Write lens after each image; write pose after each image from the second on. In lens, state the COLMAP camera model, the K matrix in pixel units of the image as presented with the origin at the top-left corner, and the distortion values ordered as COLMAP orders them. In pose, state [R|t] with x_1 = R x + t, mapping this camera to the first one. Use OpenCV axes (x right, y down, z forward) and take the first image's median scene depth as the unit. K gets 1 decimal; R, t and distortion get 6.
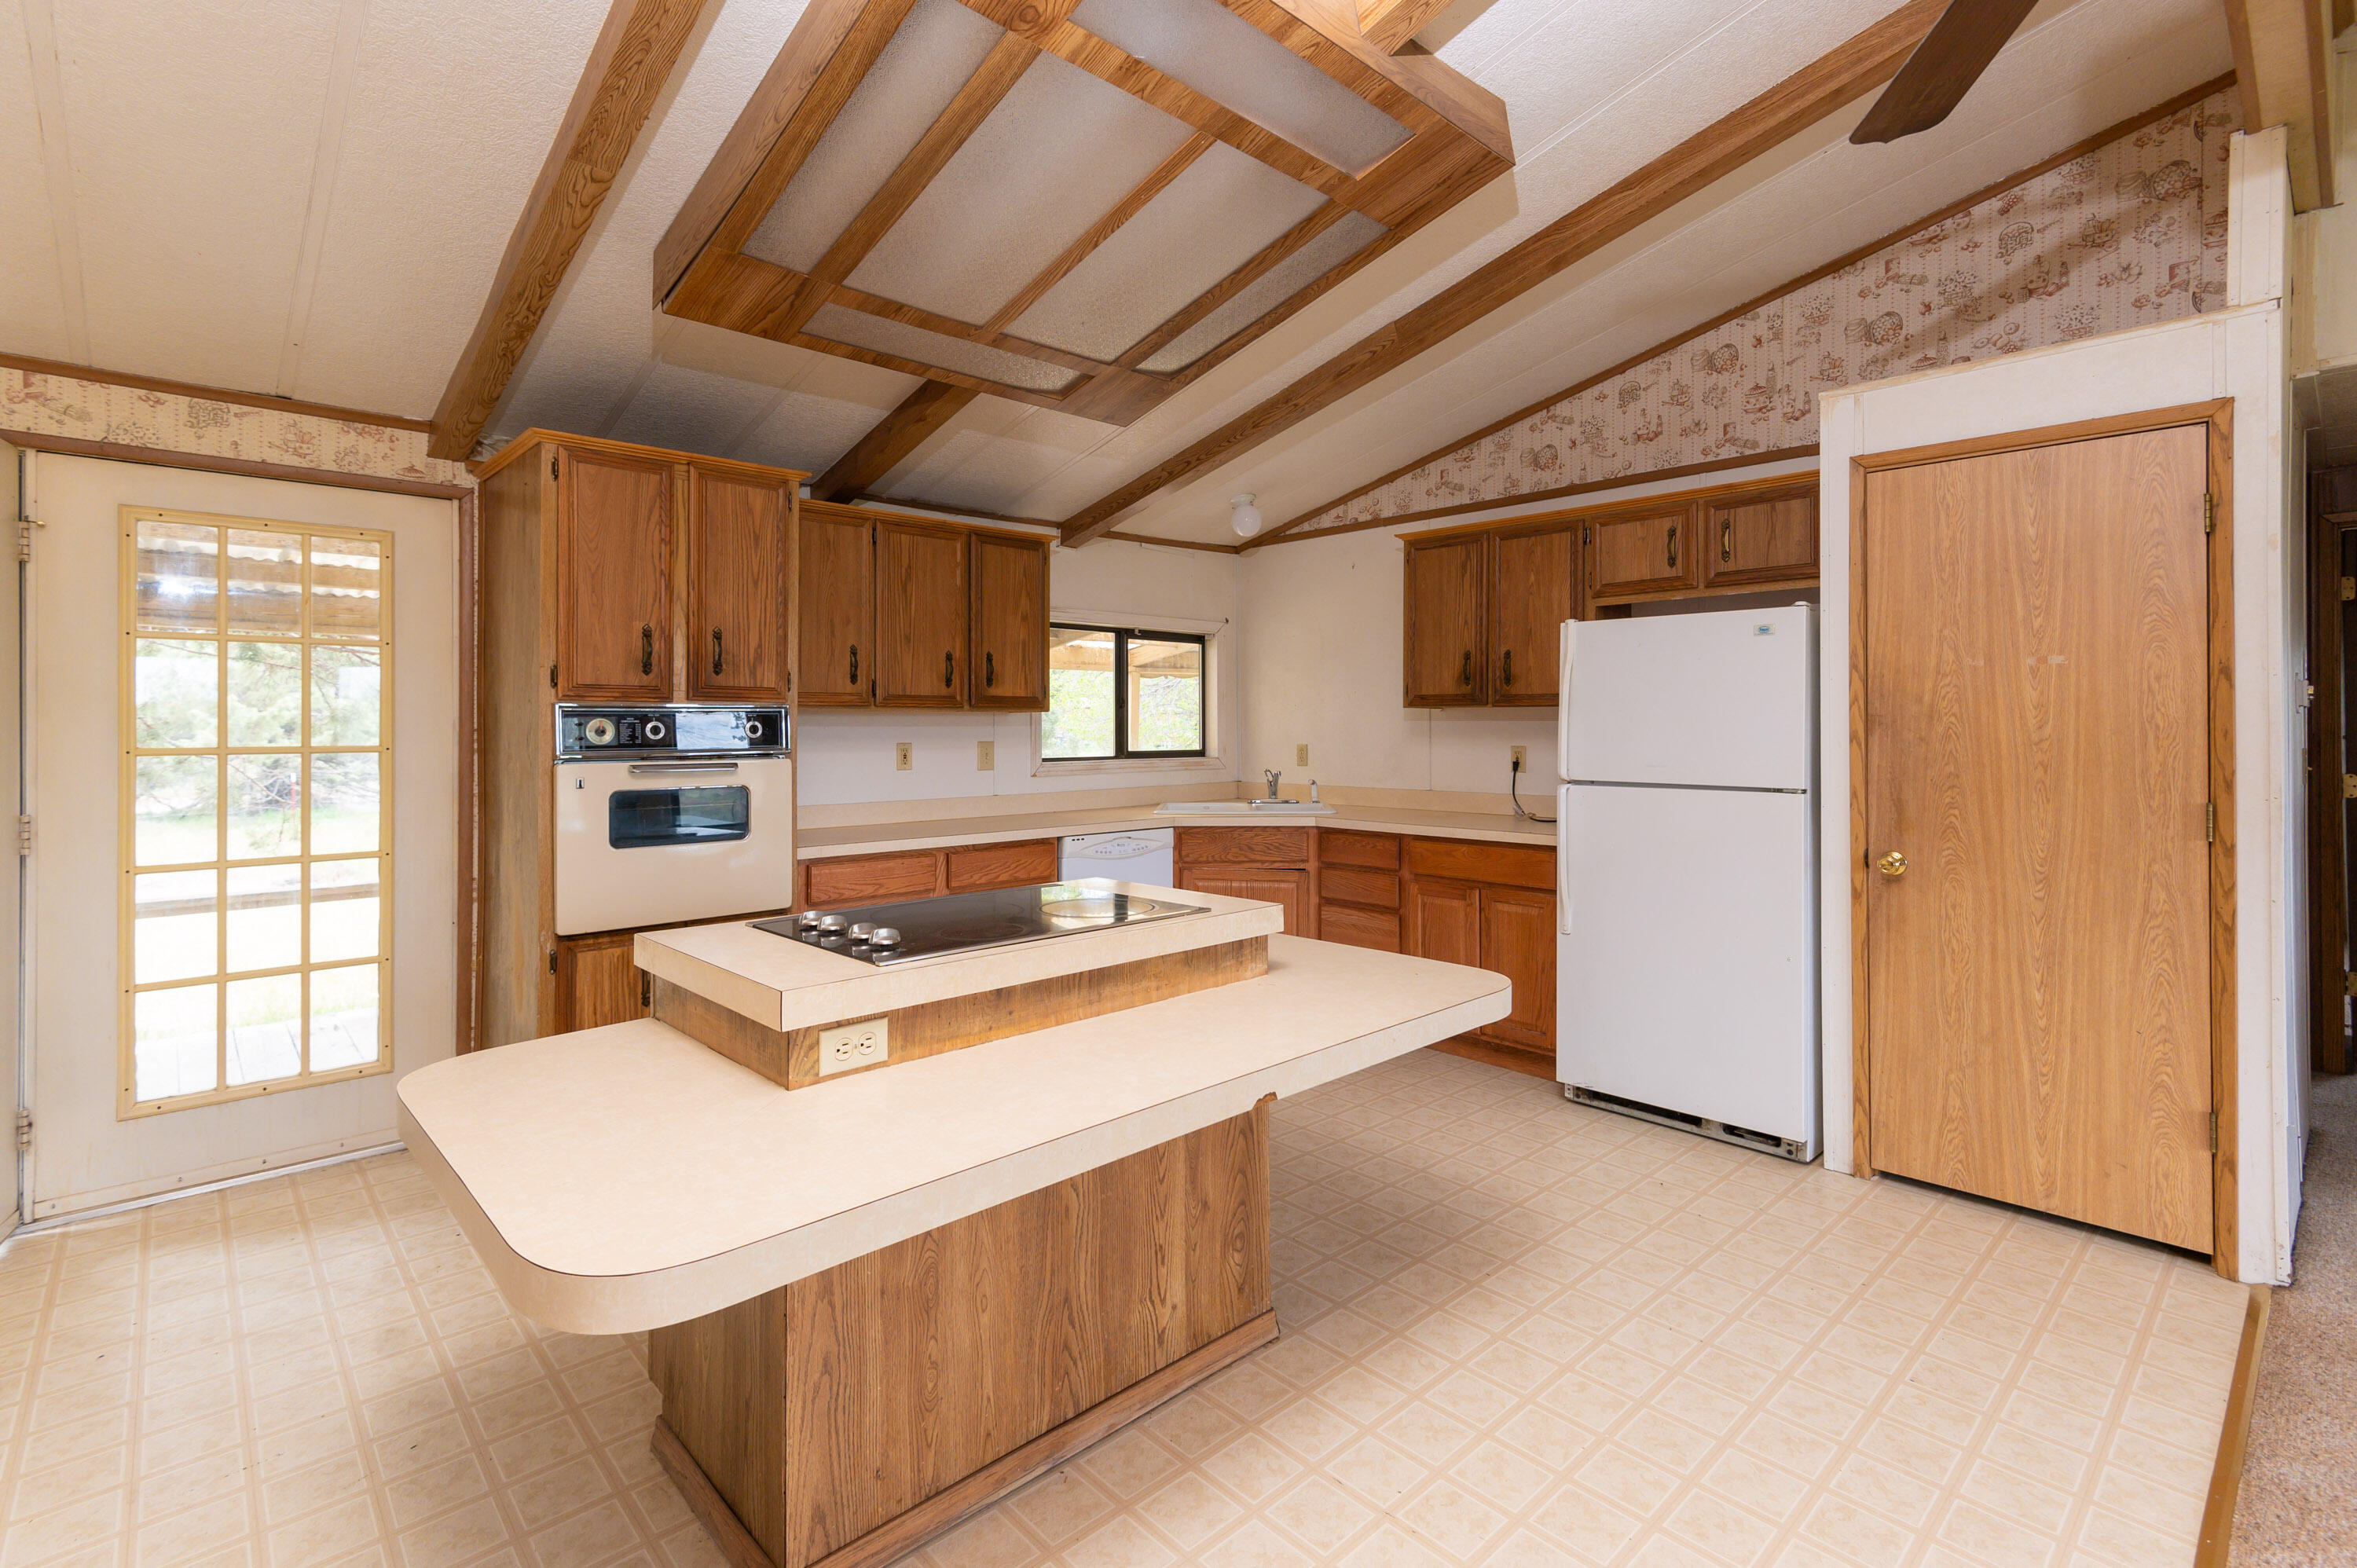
lens RADIAL K [[1065.5, 0, 1167.7], [0, 1065.5, 743.2], [0, 0, 1]] dist [-0.001754, -0.001019]
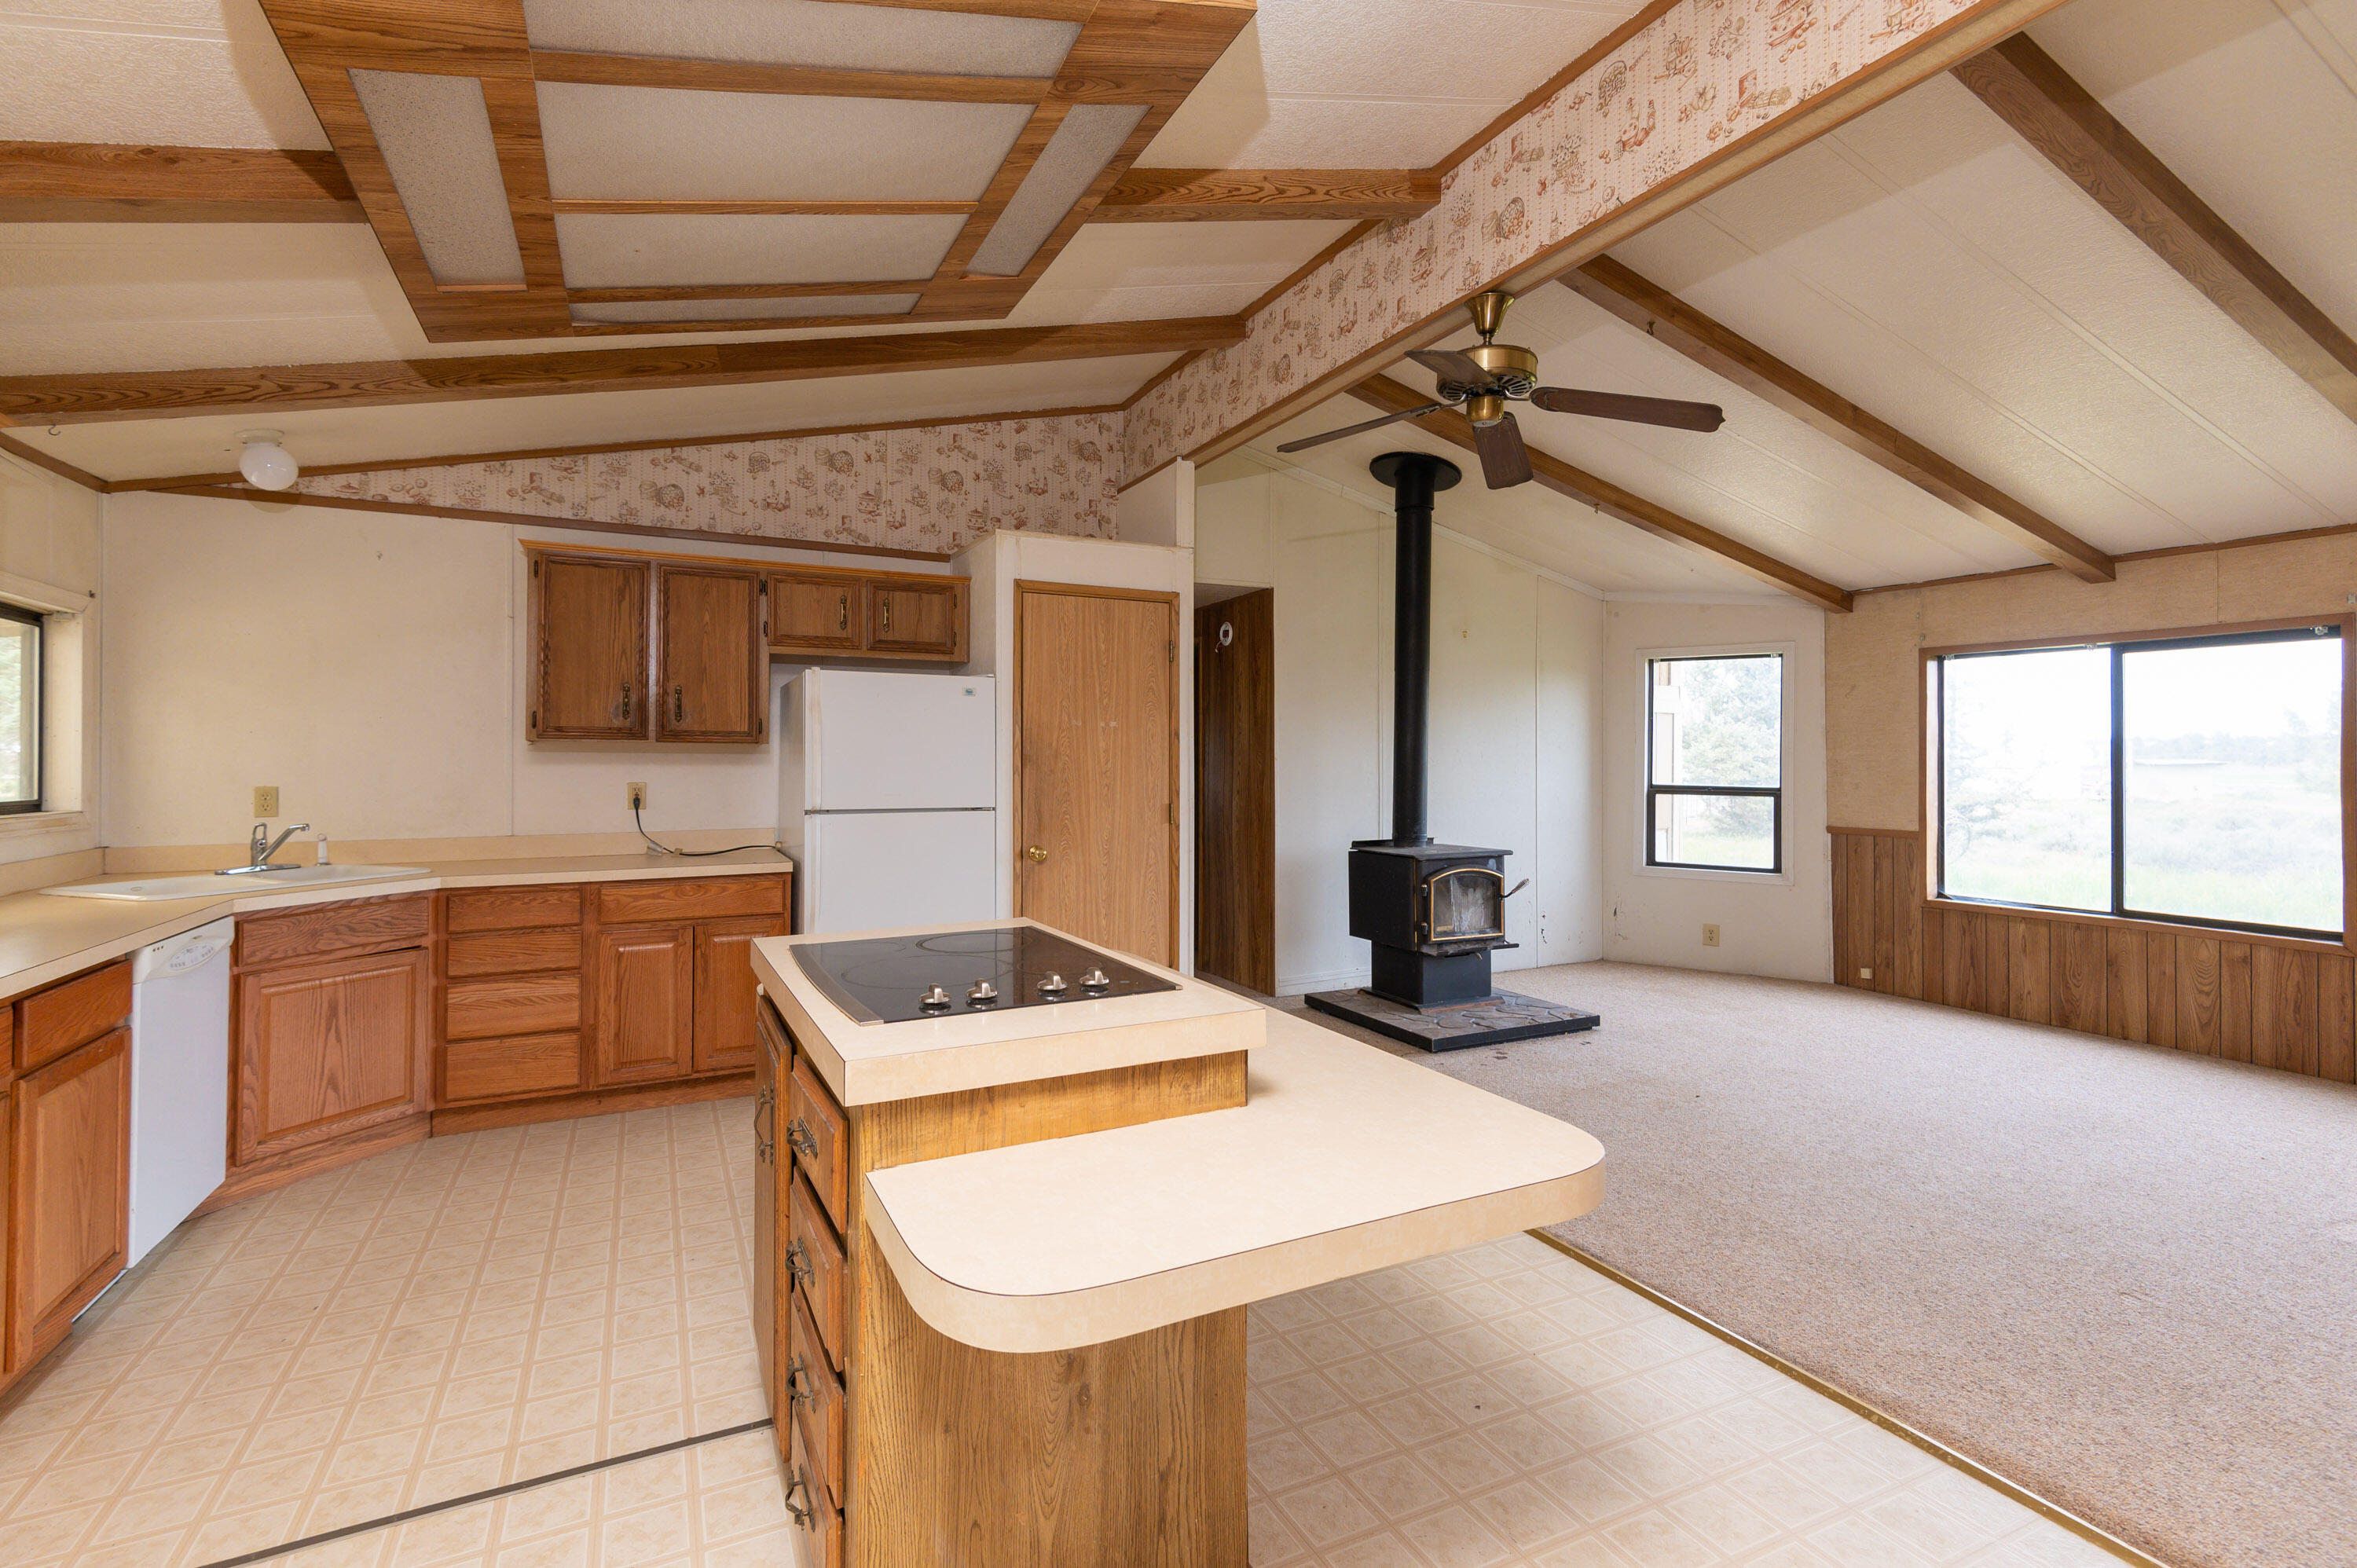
lens RADIAL K [[1065.5, 0, 1163.7], [0, 1065.5, 776.2], [0, 0, 1]] dist [-0.001754, -0.001019]
pose [[0.269470, -0.012670, 0.962926, -0.528299], [0.014186, 0.999857, 0.009186, -0.005810], [-0.962904, 0.011185, 0.269611, 0.300905]]
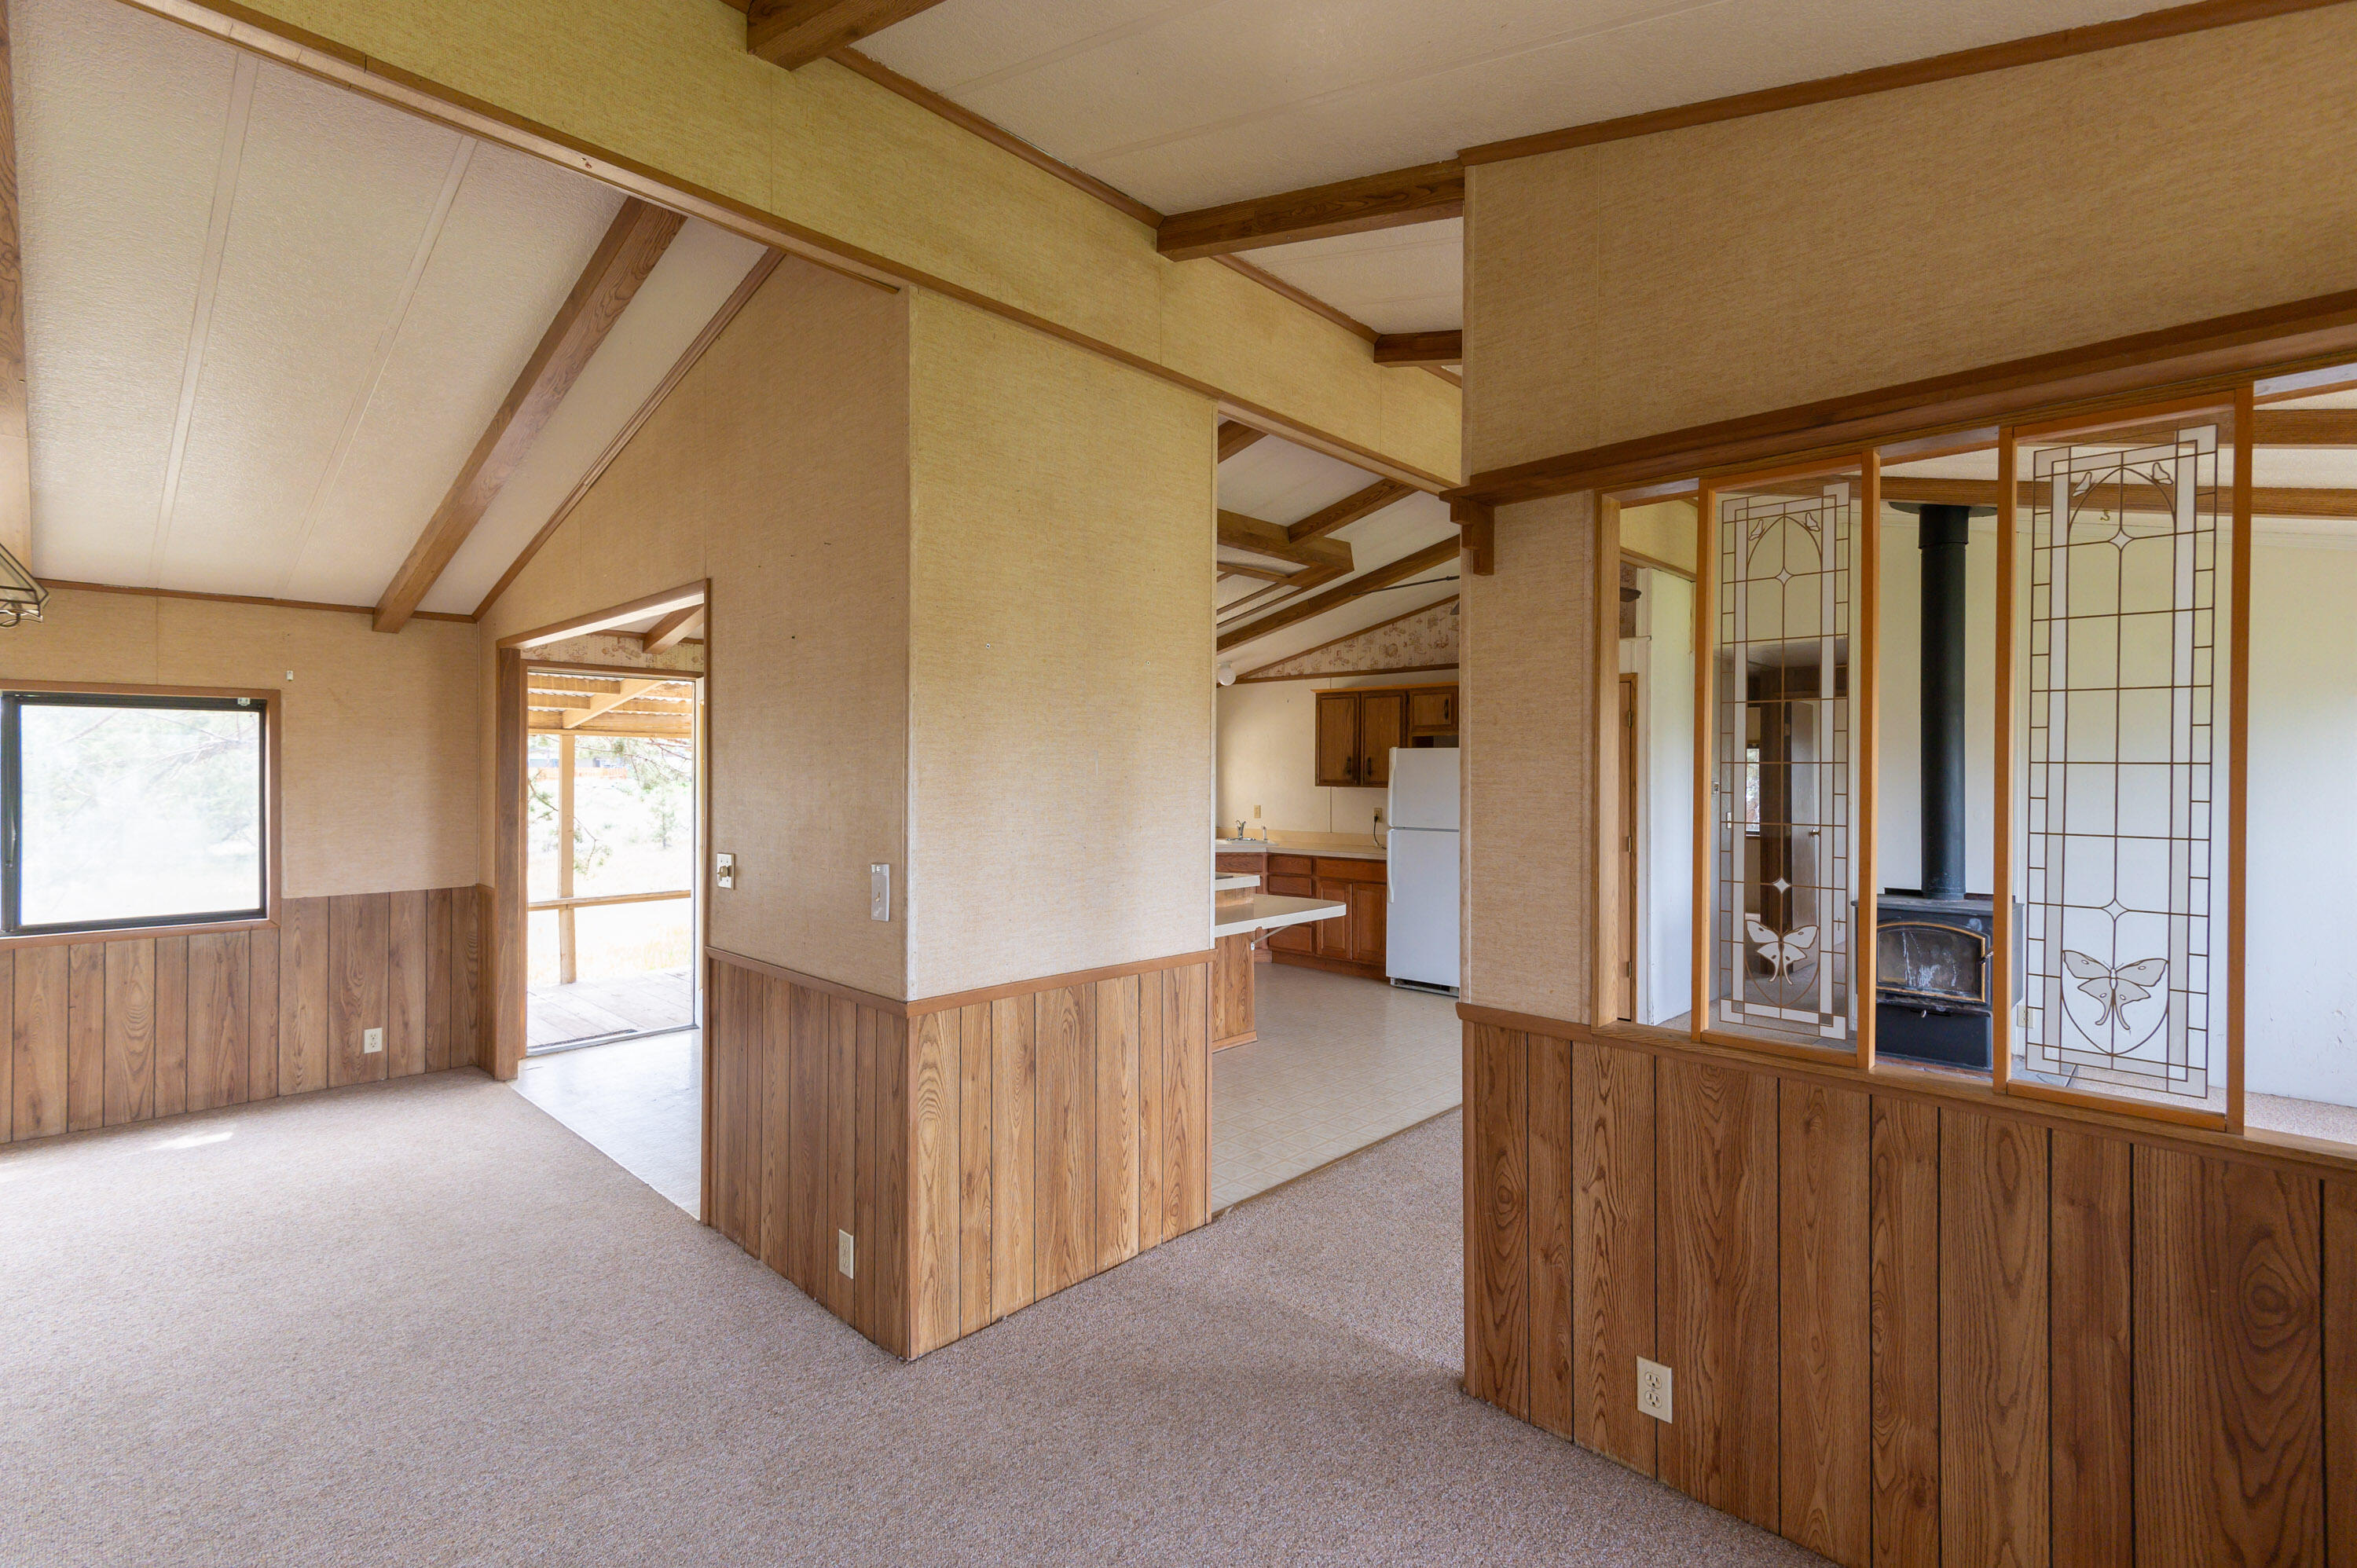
lens RADIAL K [[1065.5, 0, 1176.8], [0, 1065.5, 776.9], [0, 0, 1]] dist [-0.001754, -0.001019]
pose [[0.997905, 0.000560, 0.064686, -0.140744], [0.000243, 0.999923, -0.012400, -0.029976], [-0.064688, 0.012390, 0.997829, -0.854832]]
